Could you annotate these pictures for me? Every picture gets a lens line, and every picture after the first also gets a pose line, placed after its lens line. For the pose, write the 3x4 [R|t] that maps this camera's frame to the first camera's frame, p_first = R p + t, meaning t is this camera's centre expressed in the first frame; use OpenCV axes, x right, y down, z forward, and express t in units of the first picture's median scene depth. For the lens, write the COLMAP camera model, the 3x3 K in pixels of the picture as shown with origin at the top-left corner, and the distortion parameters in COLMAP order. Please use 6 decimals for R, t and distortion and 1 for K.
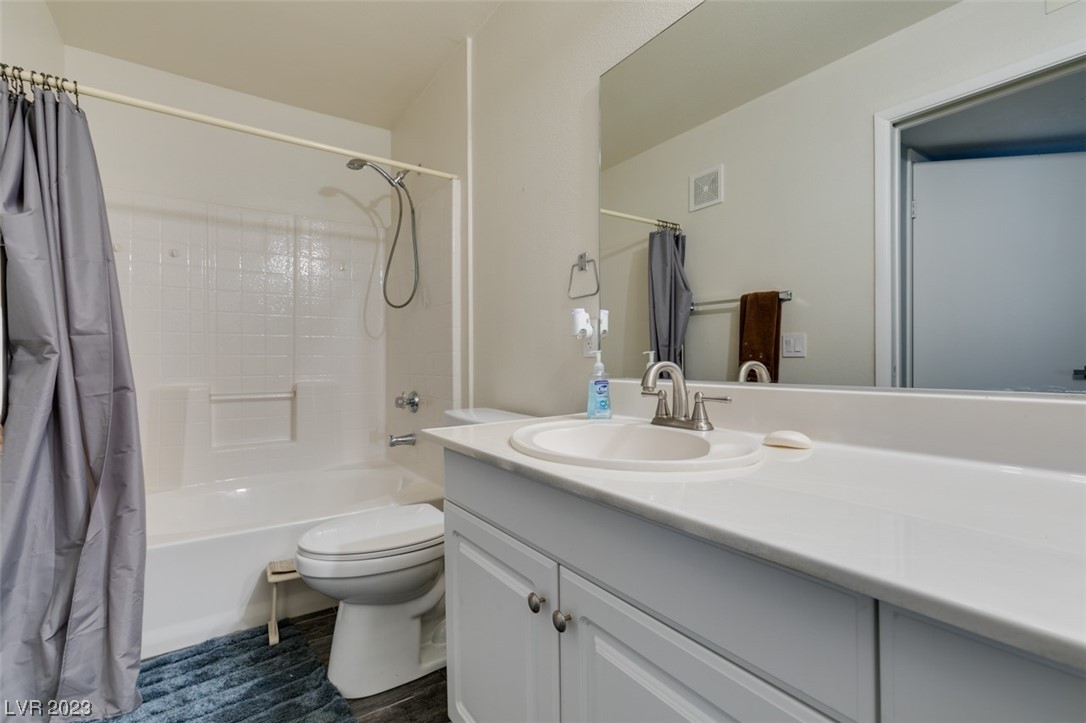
lens RADIAL K [[481.6, 0, 543.0], [0, 481.6, 361.5], [0, 0, 1]] dist [0.009747, -0.000474]
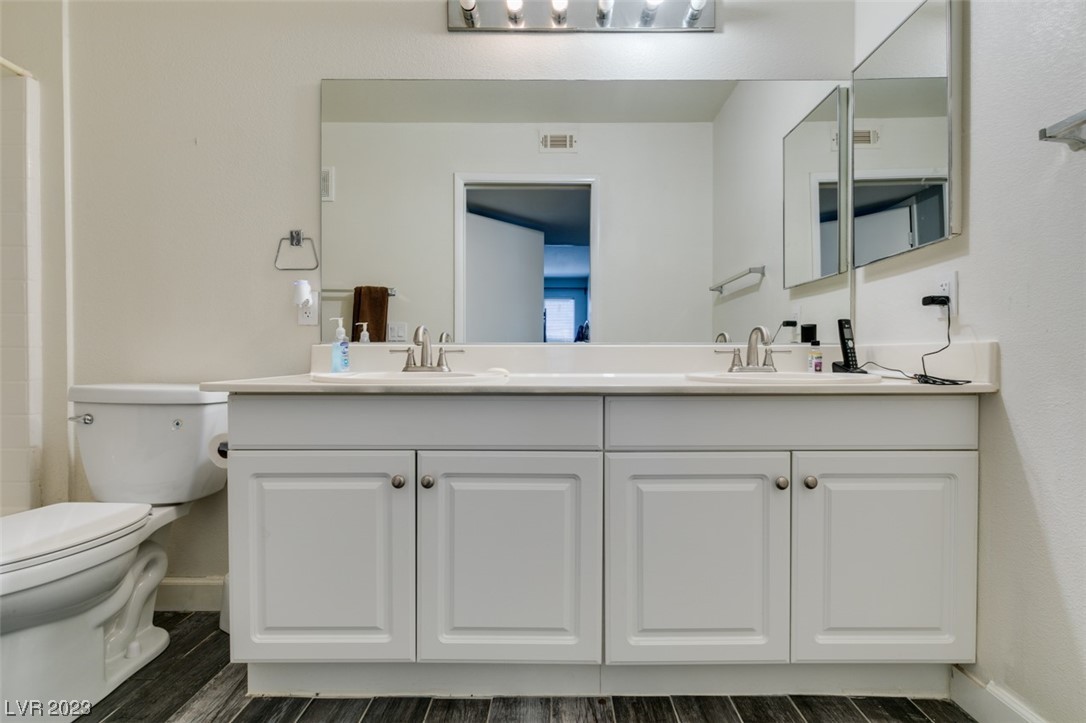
lens RADIAL K [[481.6, 0, 543.0], [0, 481.6, 361.5], [0, 0, 1]] dist [0.009747, -0.000474]
pose [[0.593087, 0.001060, 0.805138, -0.478105], [-0.005193, 0.999983, 0.002508, 0.069826], [-0.805122, -0.005669, 0.593083, -0.100564]]
